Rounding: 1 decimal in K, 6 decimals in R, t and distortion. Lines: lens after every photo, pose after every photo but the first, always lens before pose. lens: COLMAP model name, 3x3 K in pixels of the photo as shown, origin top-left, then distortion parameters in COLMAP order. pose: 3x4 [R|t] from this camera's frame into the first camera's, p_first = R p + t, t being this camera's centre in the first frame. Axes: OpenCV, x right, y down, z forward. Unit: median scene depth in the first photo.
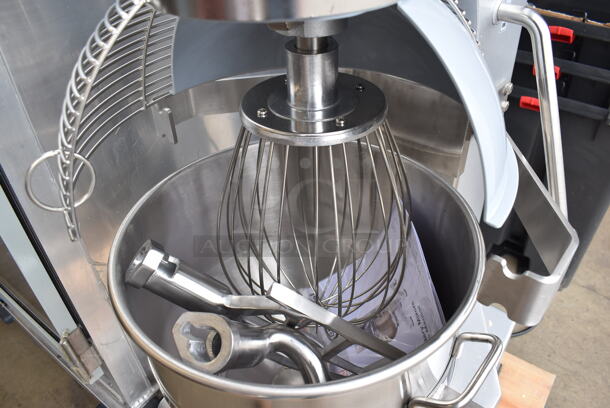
lens RADIAL K [[472.3, 0, 305.0], [0, 472.3, 204.0], [0, 0, 1]] dist [-0.114832, 0.036761]
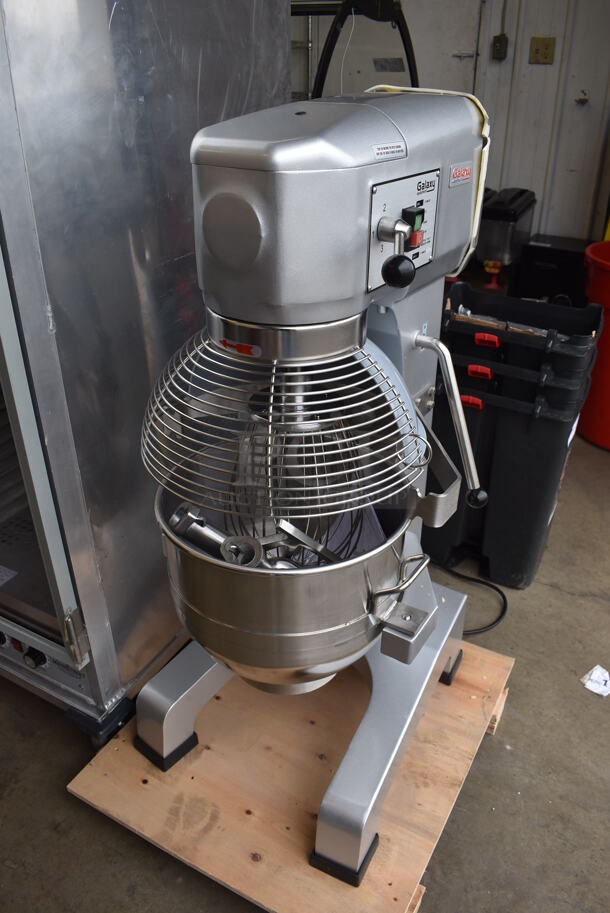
lens RADIAL K [[706.9, 0, 305.0], [0, 706.9, 456.5], [0, 0, 1]] dist [-0.114832, 0.036761]
pose [[0.989411, -0.028560, 0.142300, -0.133179], [0.049009, 0.988604, -0.142341, 0.128399], [-0.136613, 0.147807, 0.979536, -0.564202]]
